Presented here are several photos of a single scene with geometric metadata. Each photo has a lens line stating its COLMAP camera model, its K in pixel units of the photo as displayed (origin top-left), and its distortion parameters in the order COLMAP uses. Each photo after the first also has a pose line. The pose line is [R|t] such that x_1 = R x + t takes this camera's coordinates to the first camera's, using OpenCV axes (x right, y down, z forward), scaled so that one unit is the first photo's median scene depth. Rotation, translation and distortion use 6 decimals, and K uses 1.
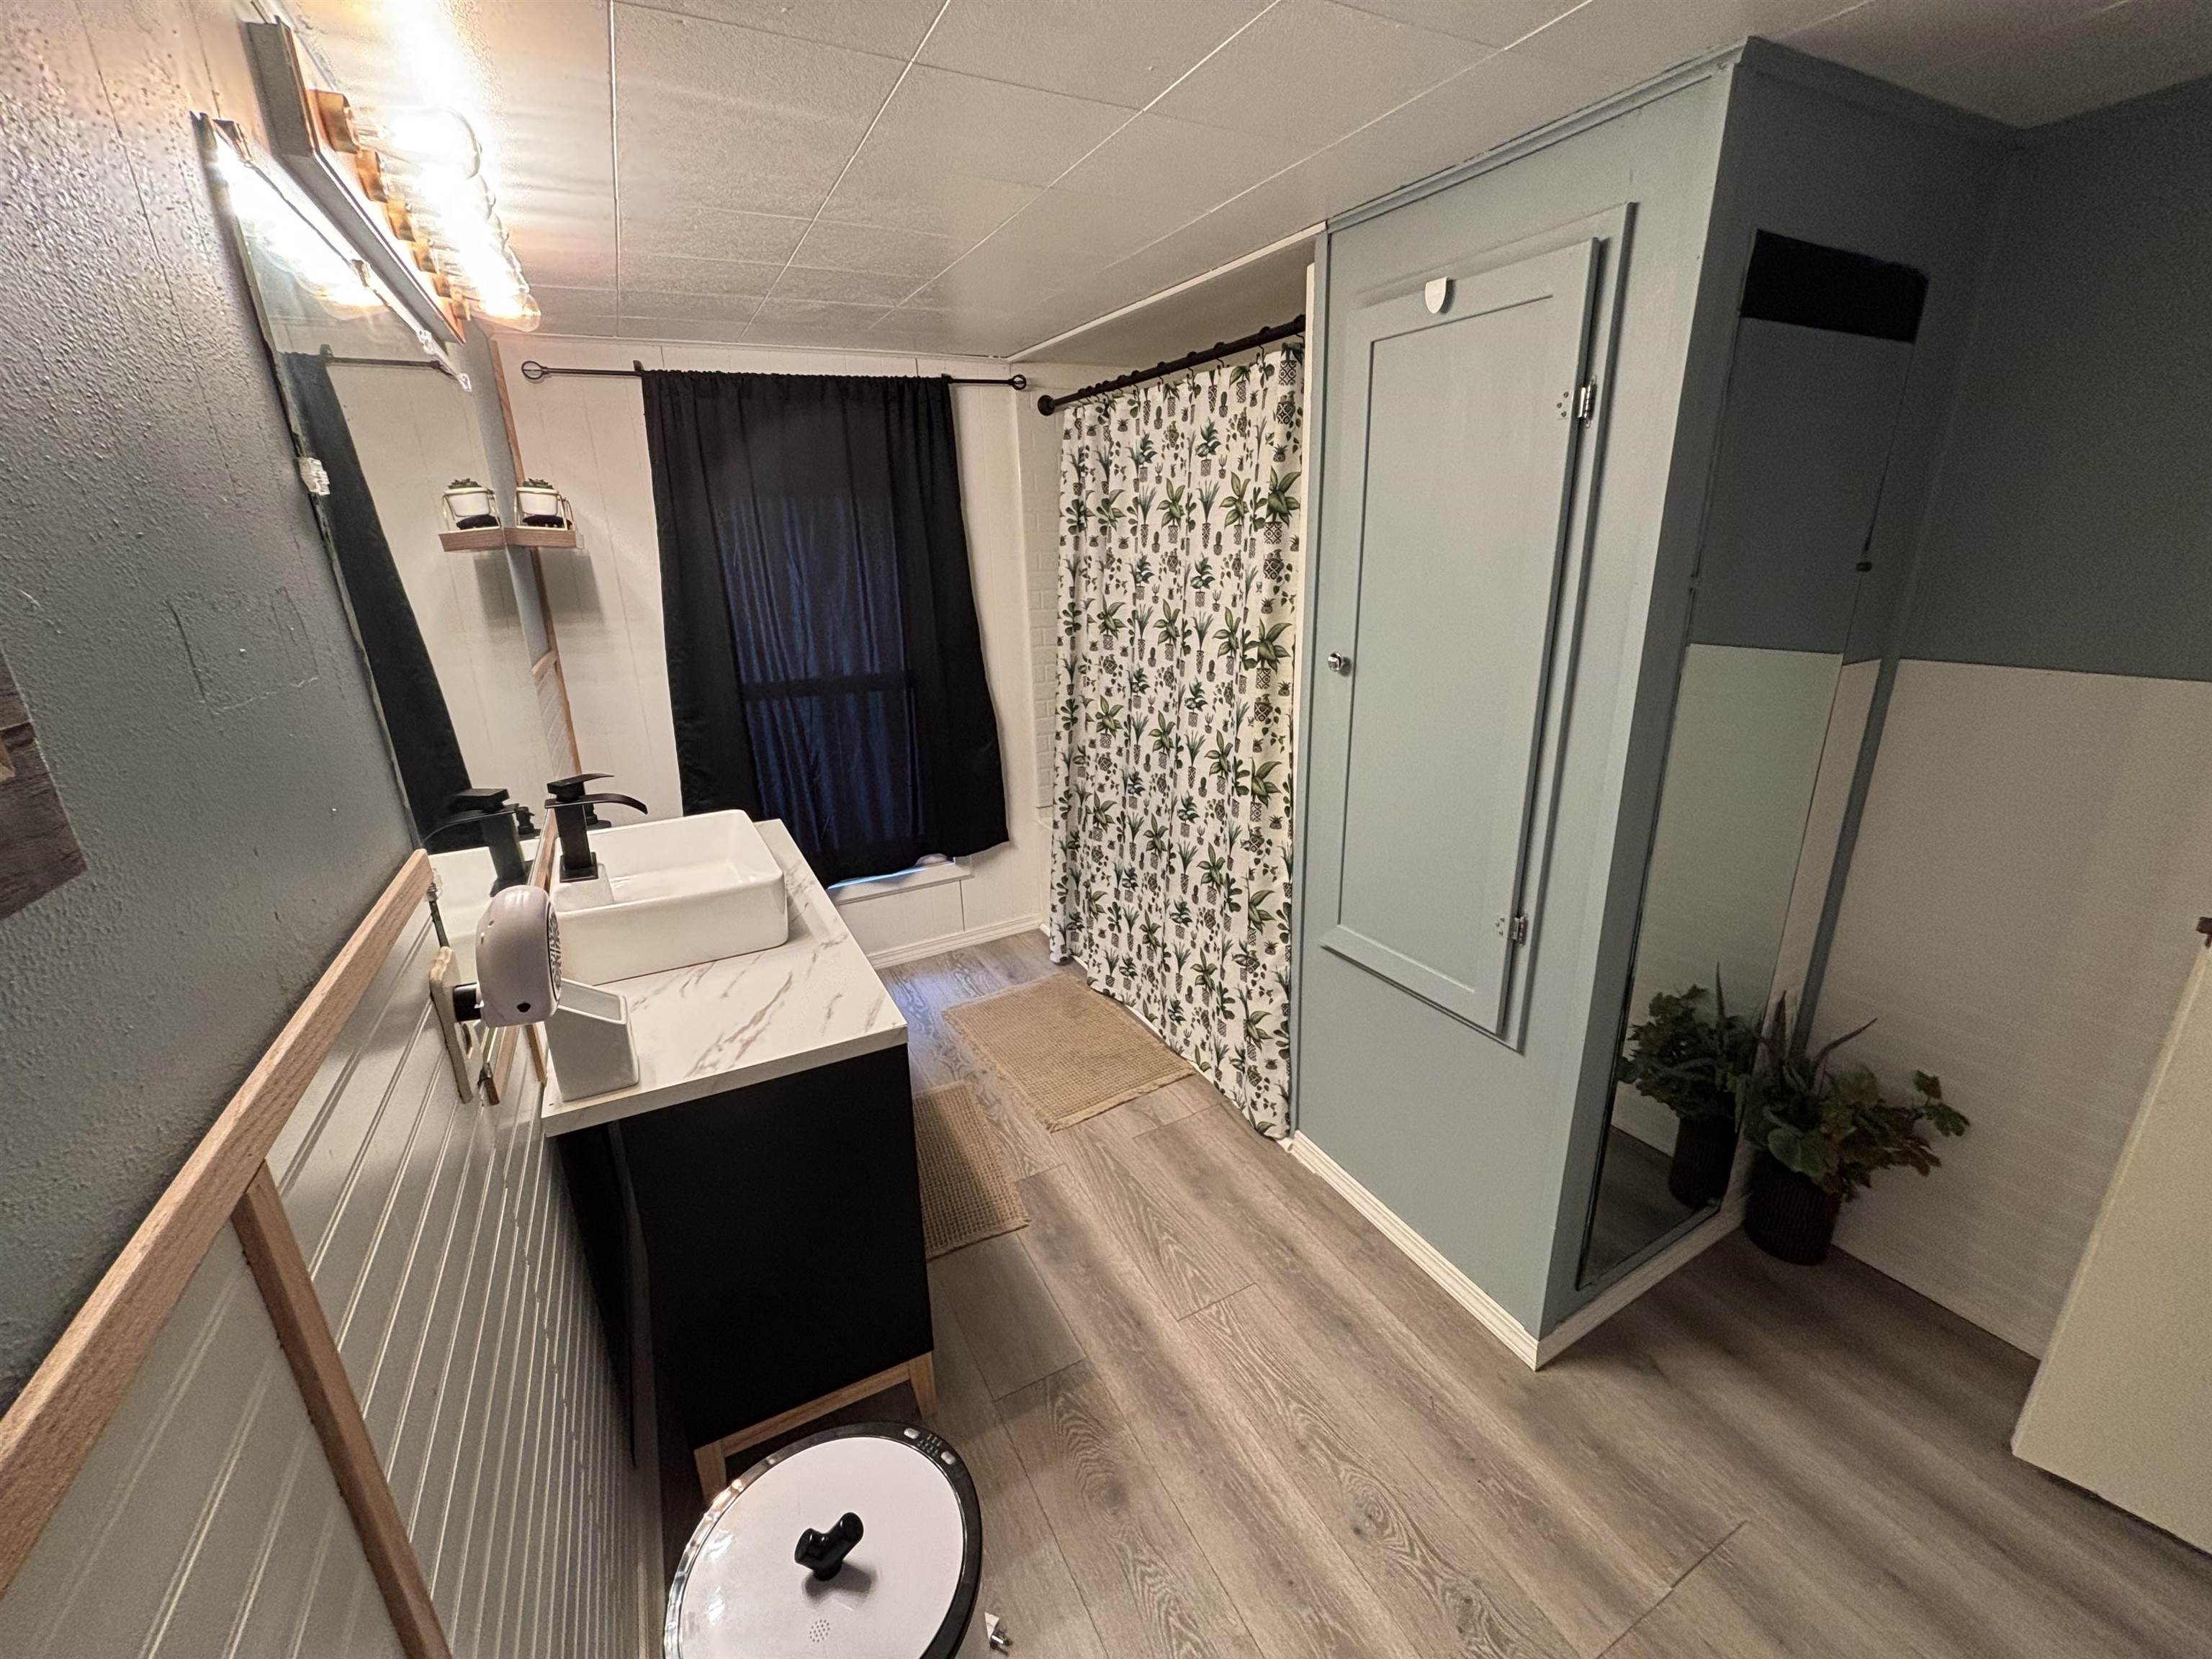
lens RADIAL K [[890.0, 0, 1106.0], [0, 890.0, 829.5], [0, 0, 1]] dist [-0.000366, -0.000104]
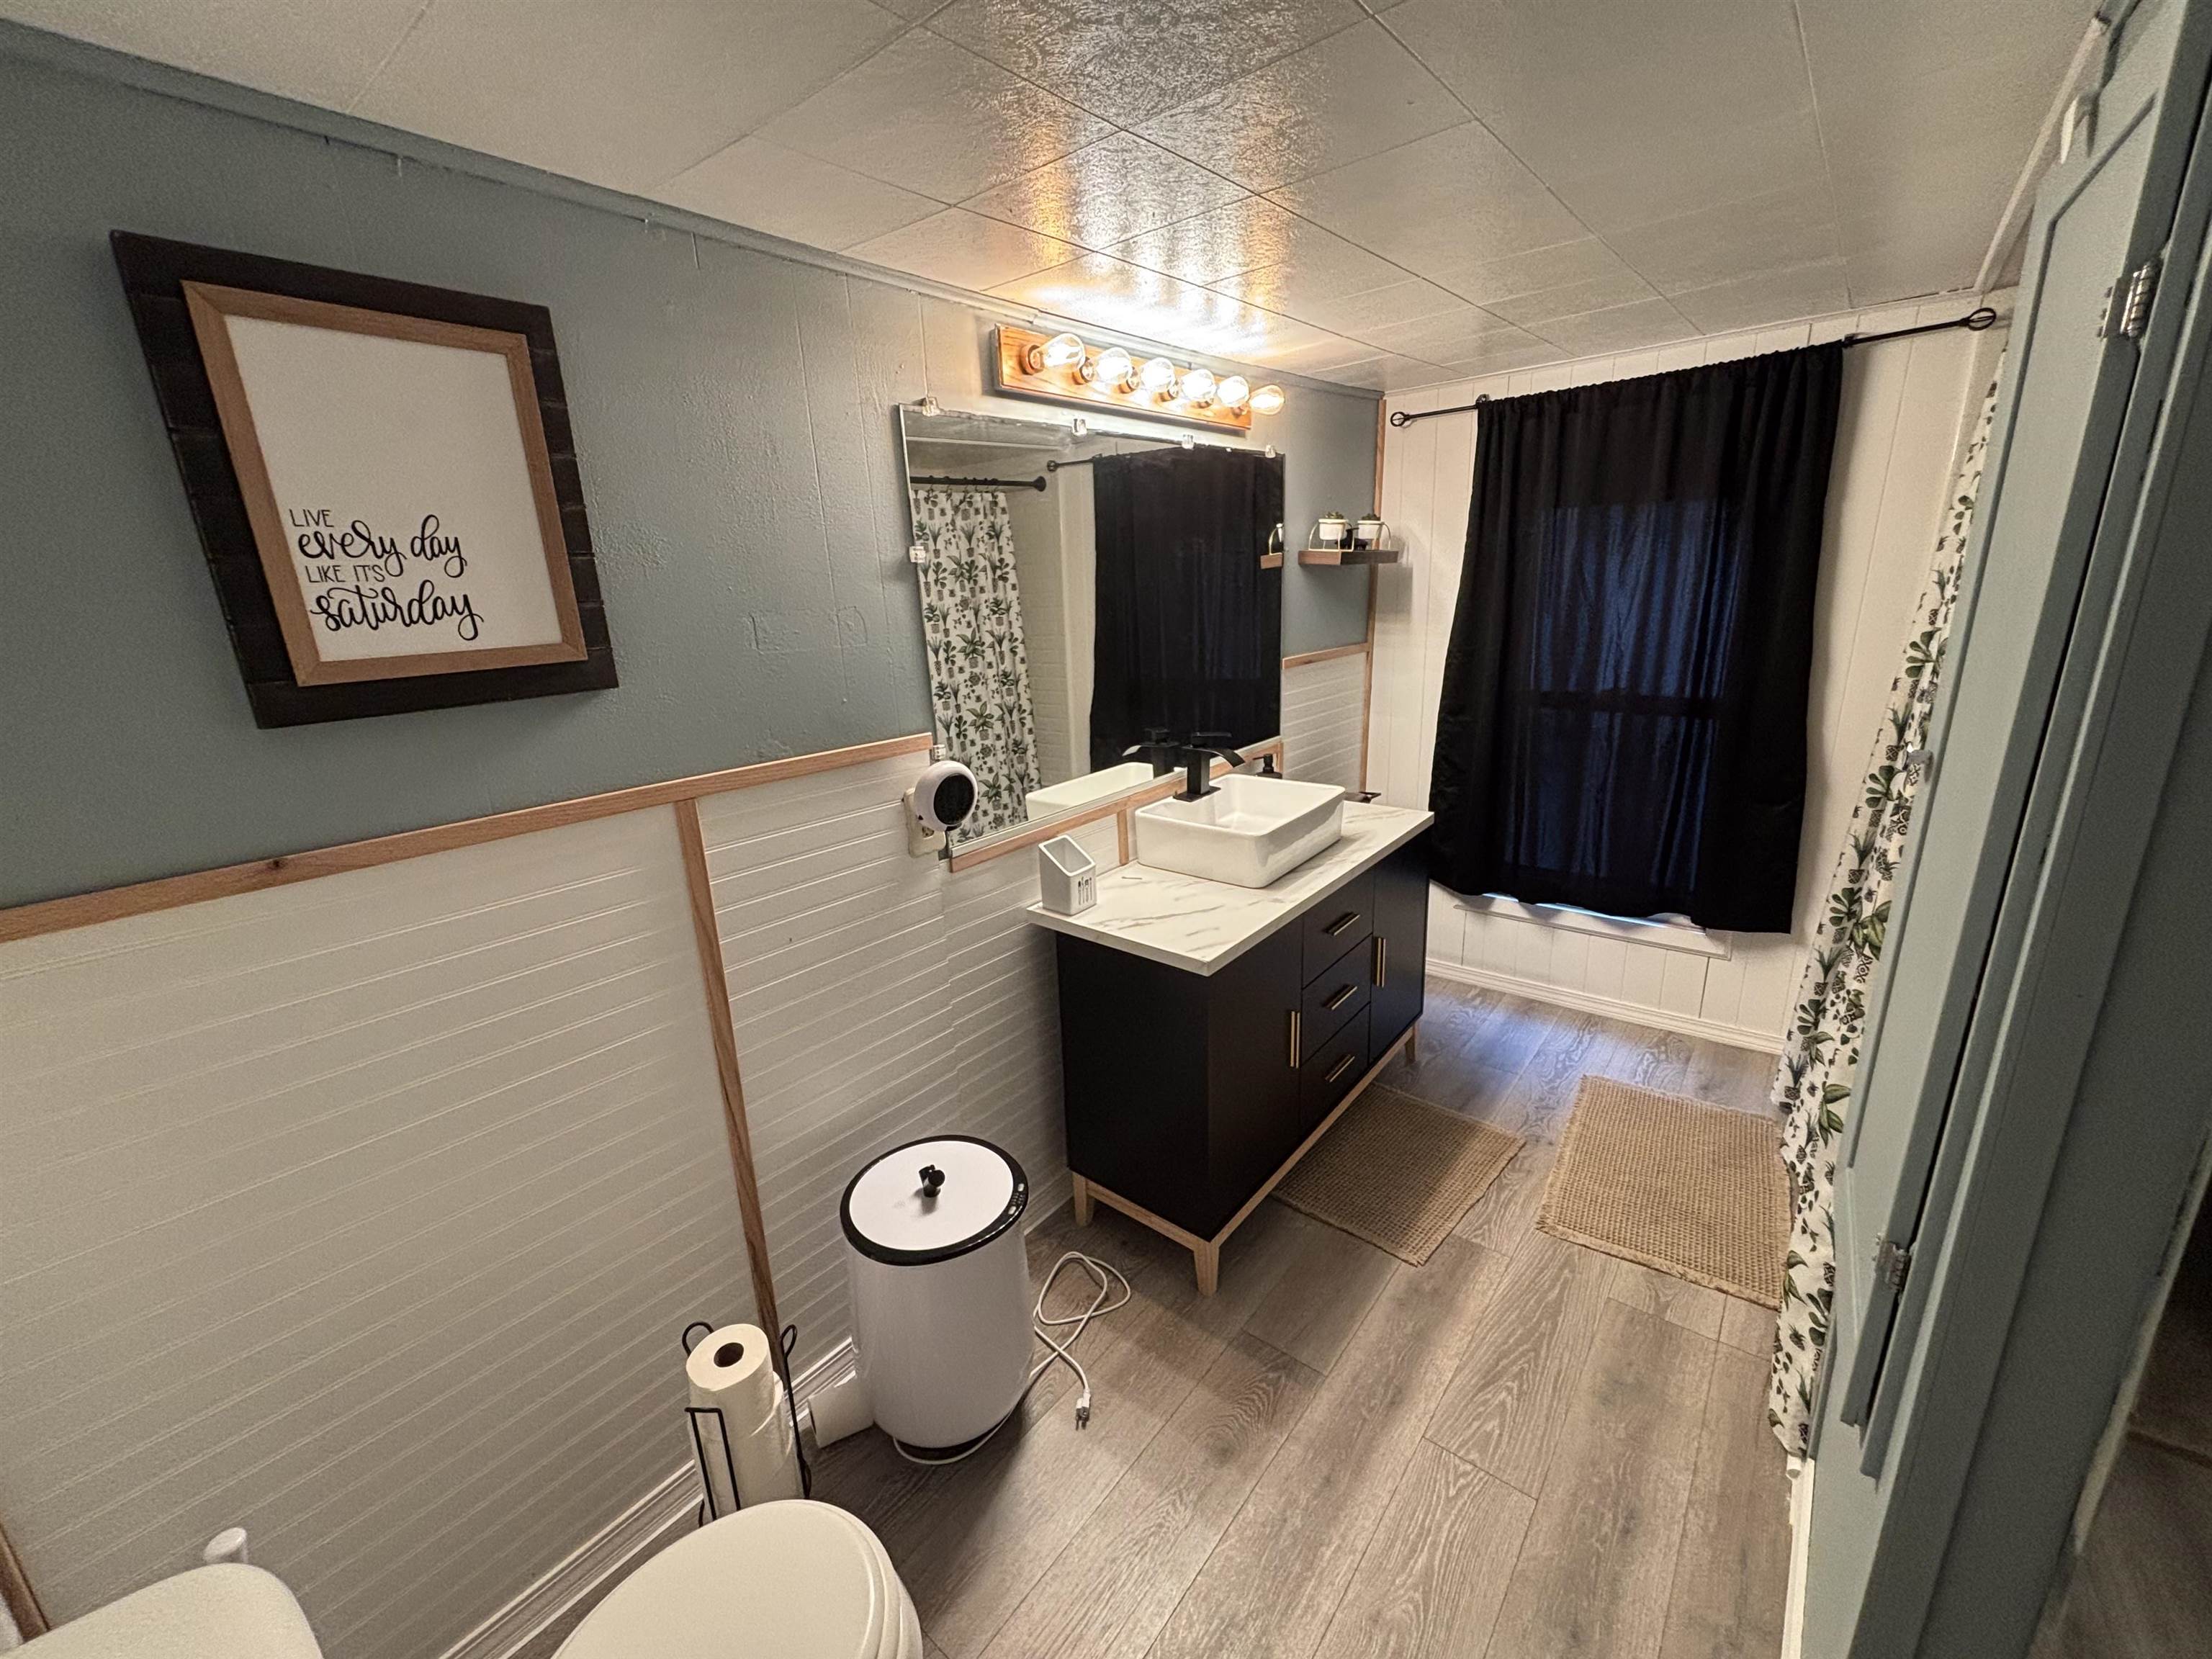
lens RADIAL K [[890.0, 0, 1106.0], [0, 890.0, 829.5], [0, 0, 1]] dist [-0.000366, -0.000104]
pose [[0.386829, 0.263842, -0.883601, 0.437180], [-0.254275, 0.951566, 0.172818, -0.076870], [0.886401, 0.157826, 0.435182, 0.173262]]
